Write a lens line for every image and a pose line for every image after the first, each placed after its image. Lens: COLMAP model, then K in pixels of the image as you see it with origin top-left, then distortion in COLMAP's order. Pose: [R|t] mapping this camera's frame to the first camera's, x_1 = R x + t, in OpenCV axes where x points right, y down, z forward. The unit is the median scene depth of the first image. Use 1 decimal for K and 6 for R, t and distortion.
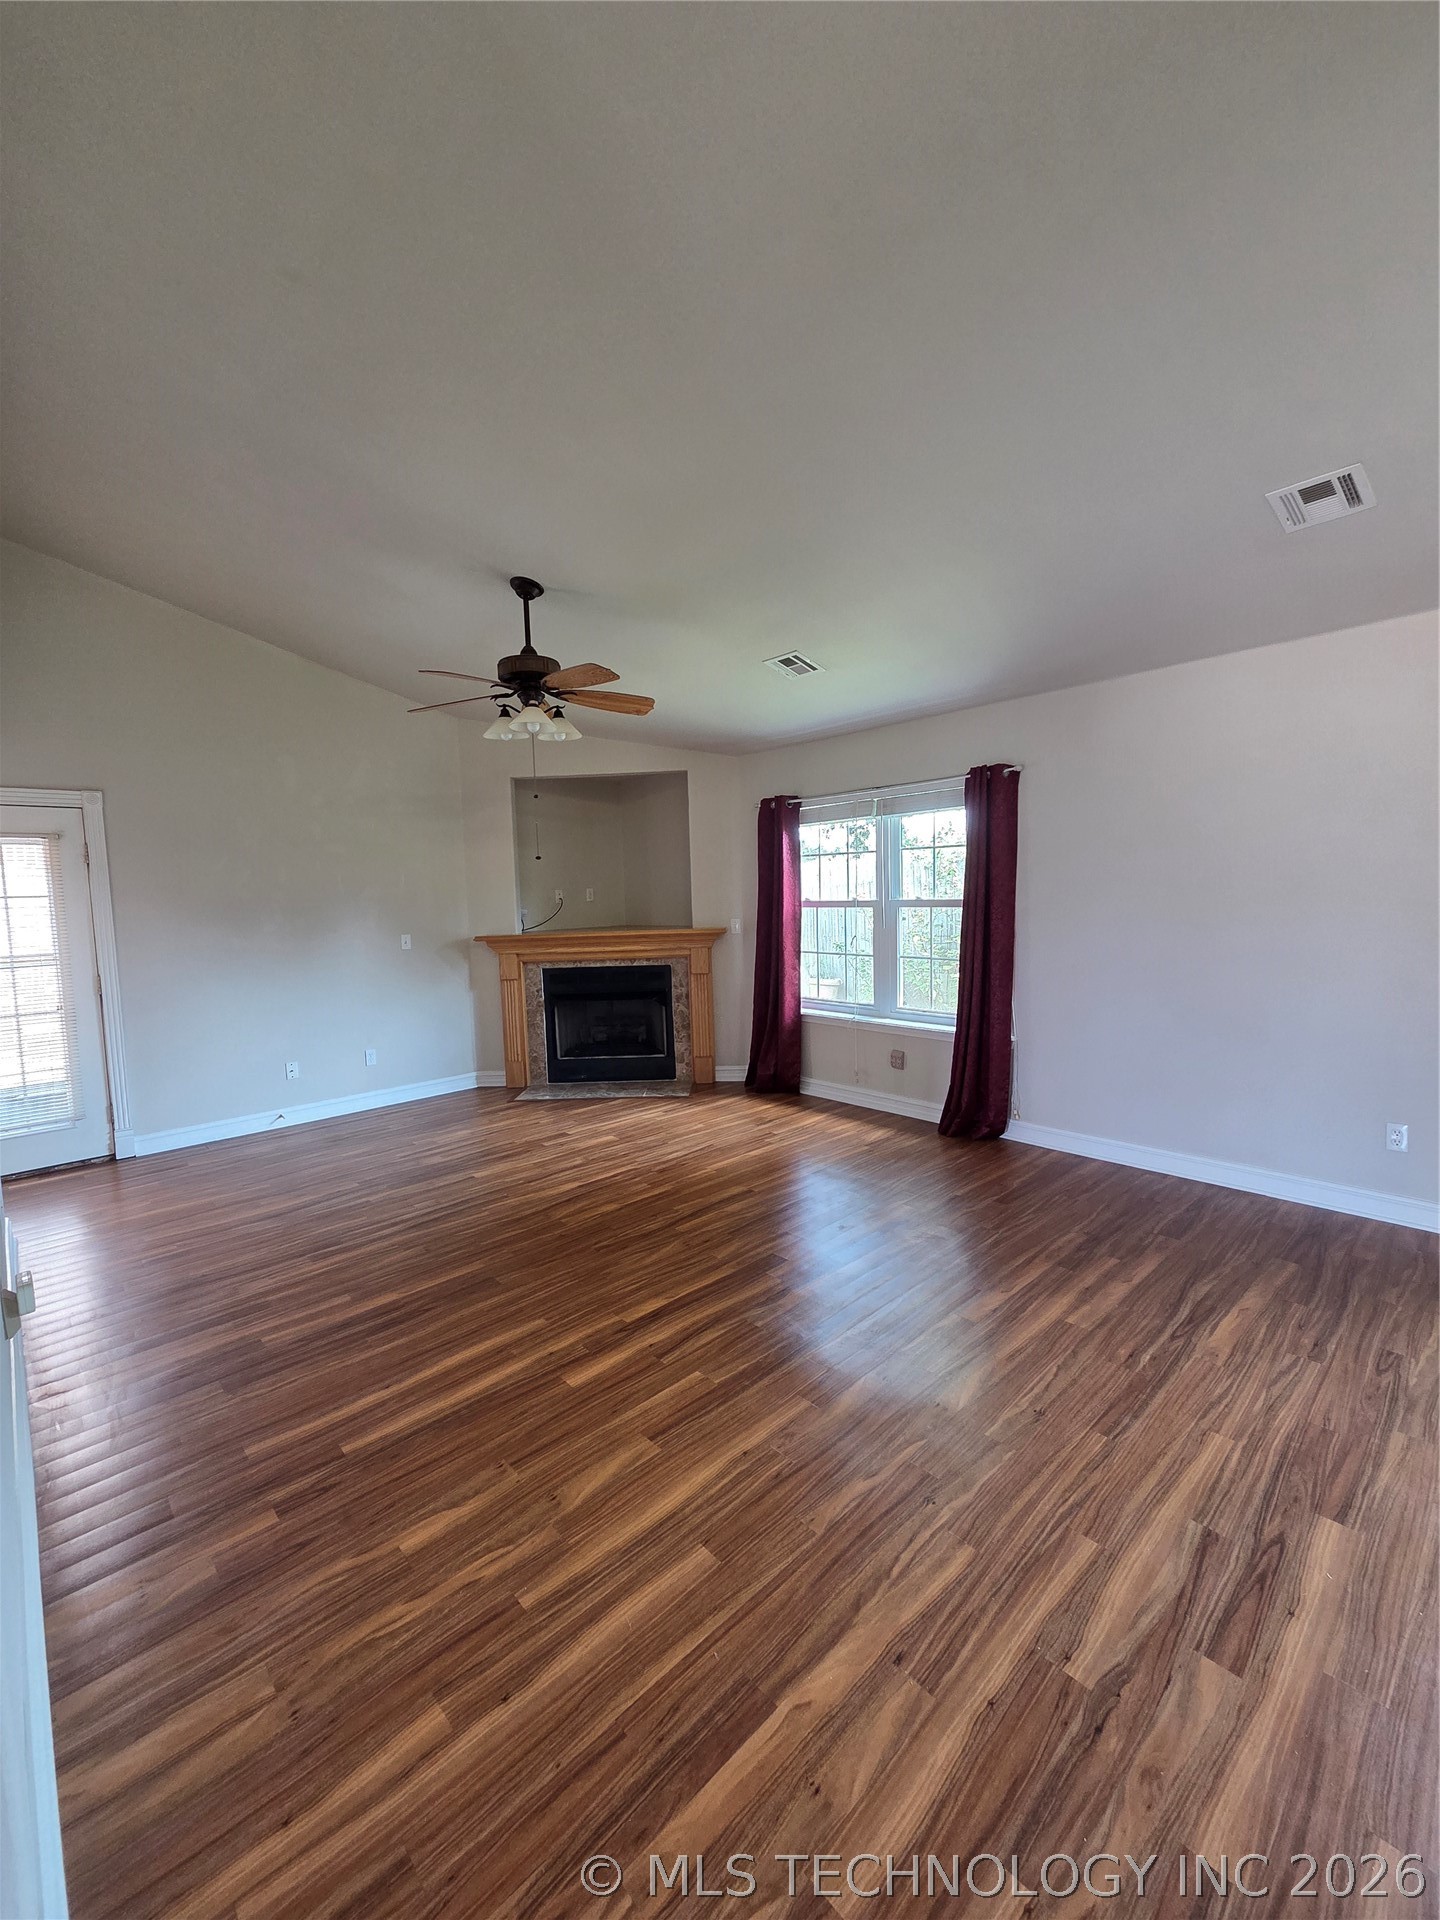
lens RADIAL K [[782.8, 0, 713.7], [0, 782.8, 953.1], [0, 0, 1]] dist [0.007334, -0.004171]
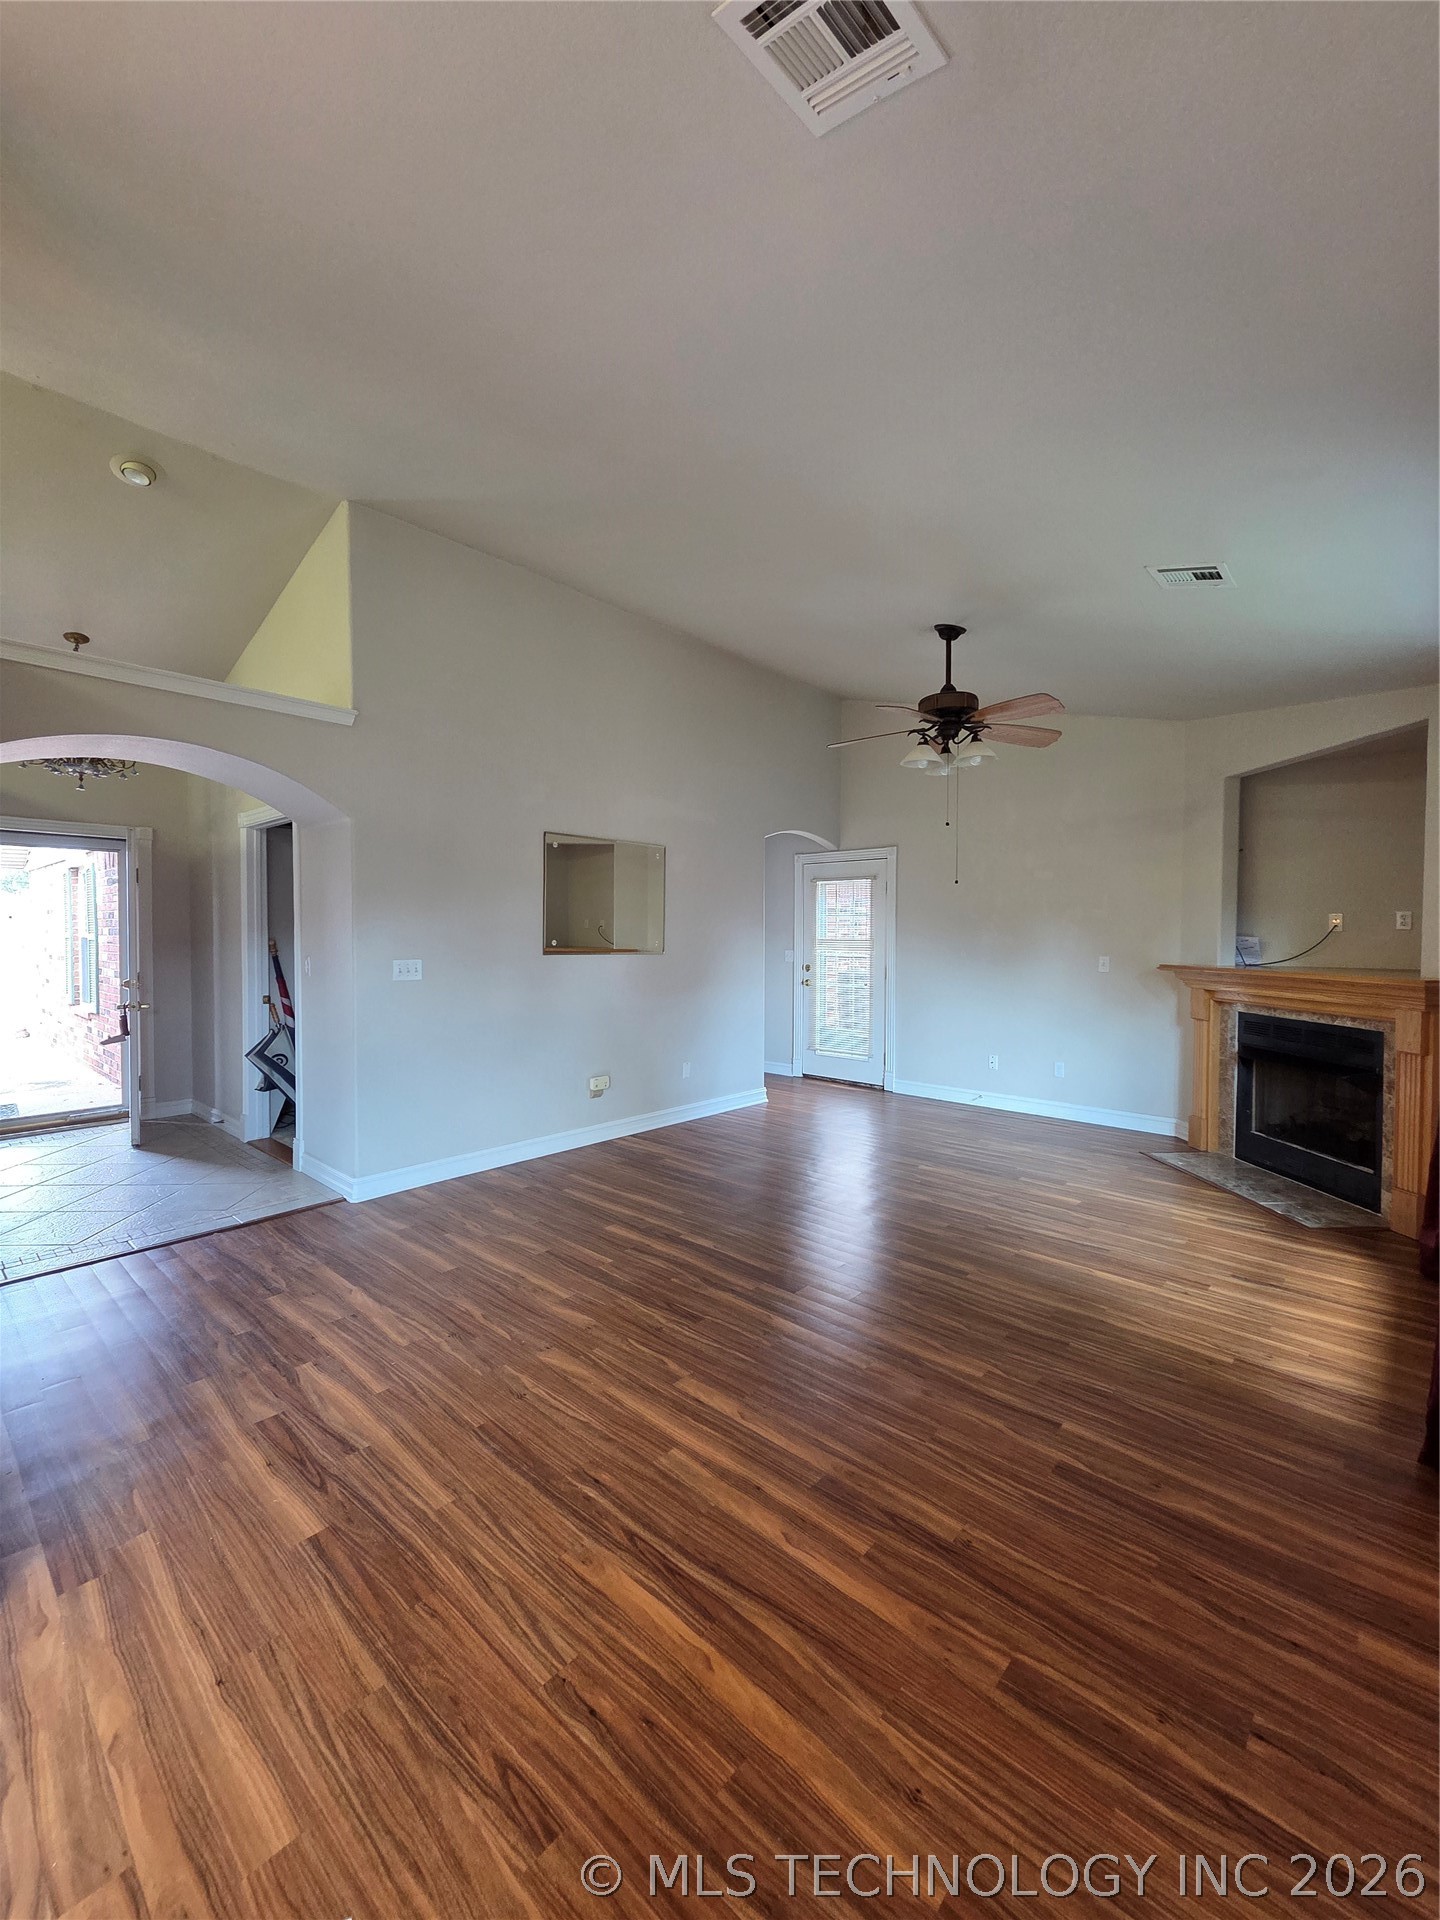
lens RADIAL K [[781.2, 0, 712.5], [0, 781.2, 956.9], [0, 0, 1]] dist [0.001413, -0.000147]
pose [[0.083338, 0.062193, -0.994579, 0.818276], [-0.082449, 0.995059, 0.055315, -0.055563], [0.993105, 0.077392, 0.088053, 0.621844]]
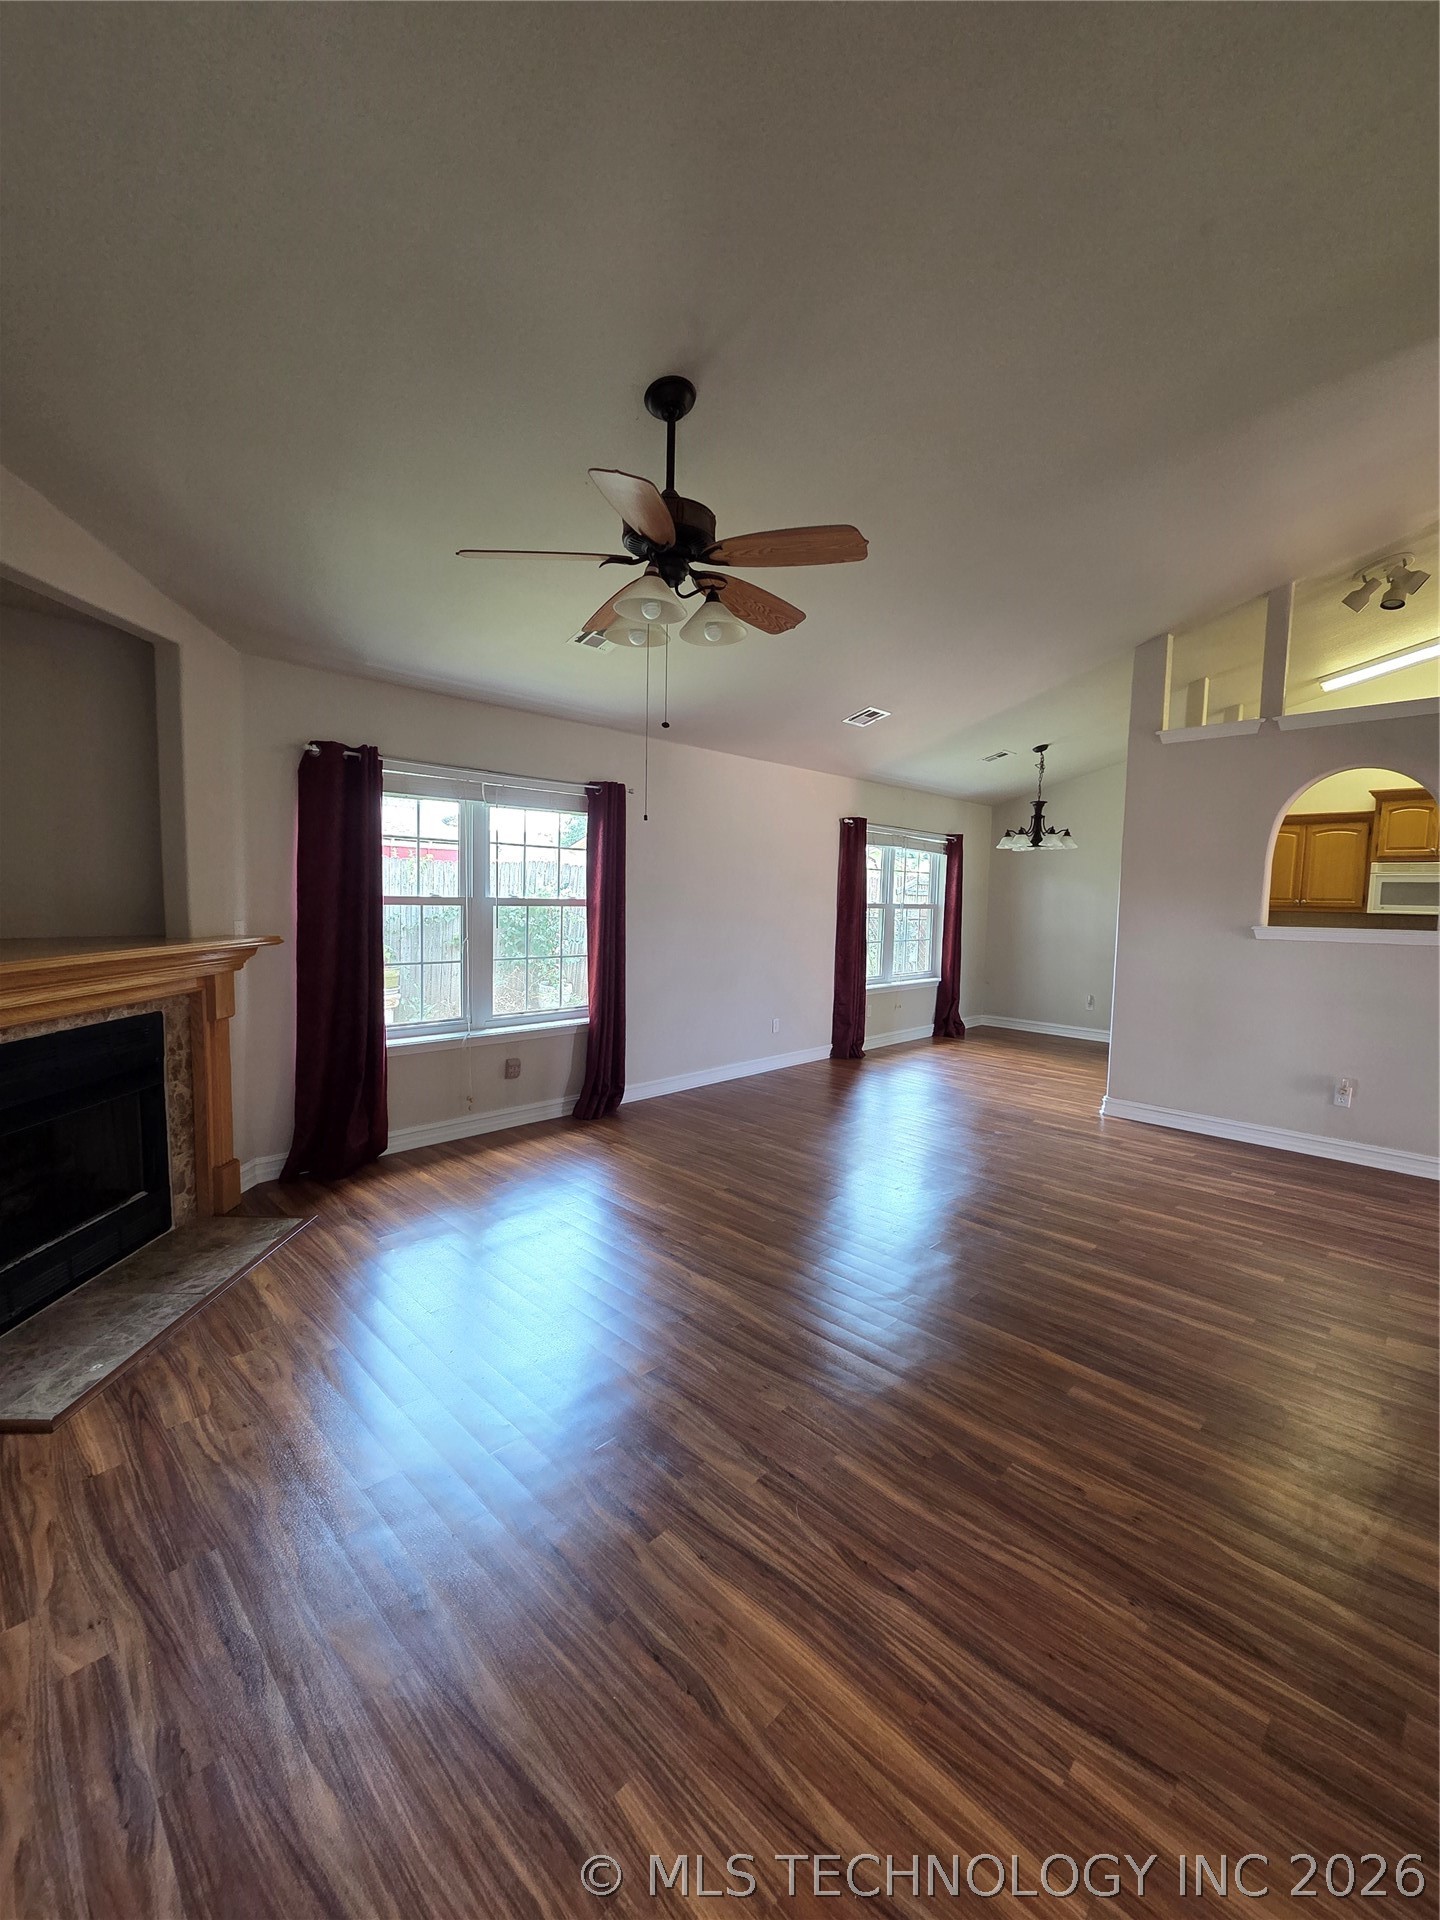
lens RADIAL K [[781.2, 0, 712.5], [0, 781.2, 956.9], [0, 0, 1]] dist [0.001413, -0.000147]
pose [[-0.034298, -0.048363, 0.998241, -0.905581], [0.059293, 0.996971, 0.050338, -0.038959], [-0.997651, 0.060916, -0.031326, 1.014437]]
